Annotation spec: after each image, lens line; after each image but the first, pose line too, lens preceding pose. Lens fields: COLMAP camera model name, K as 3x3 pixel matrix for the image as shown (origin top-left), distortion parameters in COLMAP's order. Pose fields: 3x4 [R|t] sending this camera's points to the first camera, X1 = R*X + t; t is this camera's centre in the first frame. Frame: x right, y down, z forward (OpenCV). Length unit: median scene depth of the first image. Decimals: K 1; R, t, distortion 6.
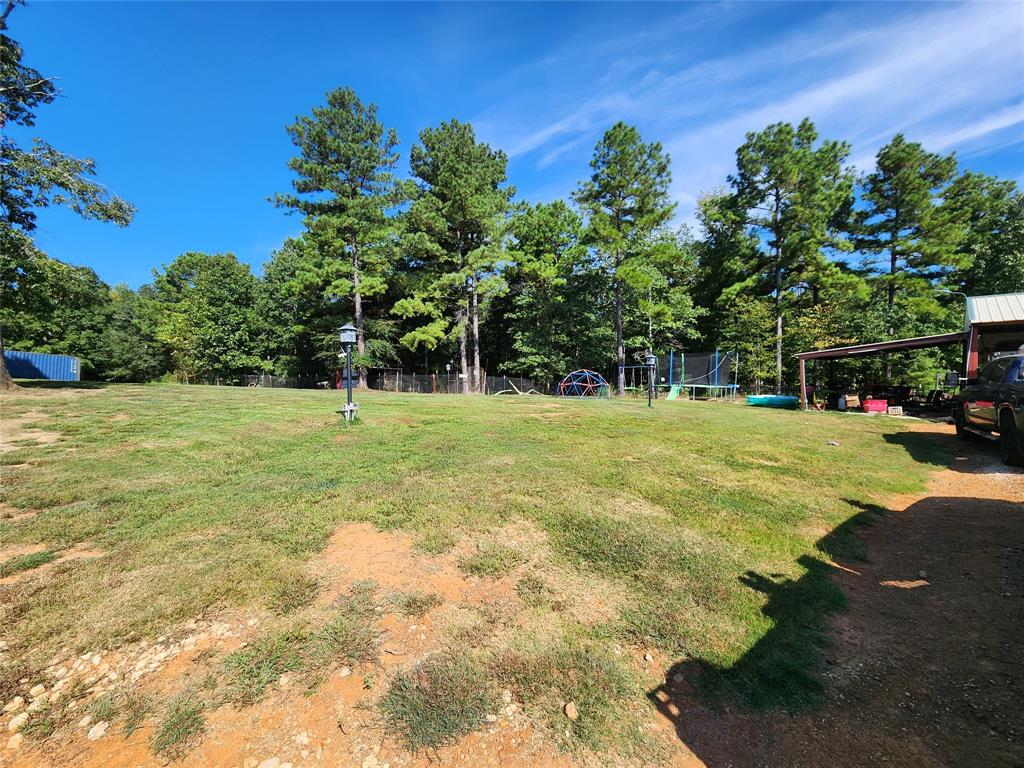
lens RADIAL K [[418.1, 0, 511.7], [0, 418.1, 388.6], [0, 0, 1]] dist [-0.000218, 0.000396]
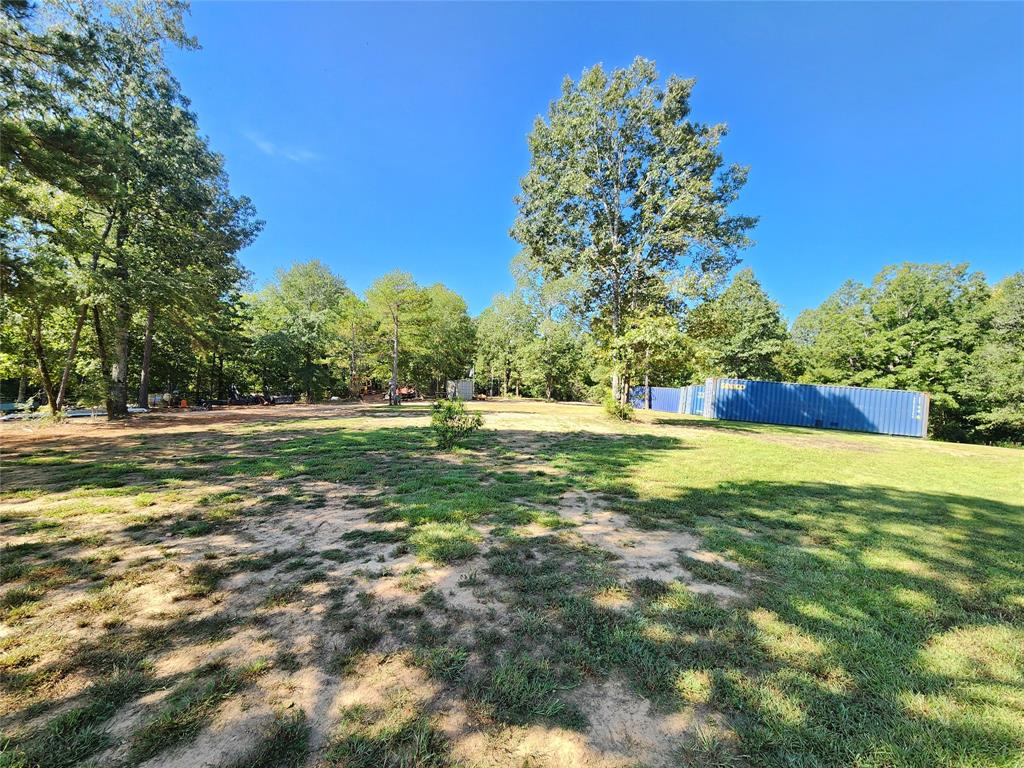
lens RADIAL K [[418.1, 0, 511.7], [0, 418.1, 388.6], [0, 0, 1]] dist [-0.000218, 0.000396]
pose [[-0.044322, -0.018976, -0.998837, -0.341488], [-0.047323, 0.998737, -0.016874, -0.035610], [0.997896, 0.046520, -0.045164, 0.360736]]
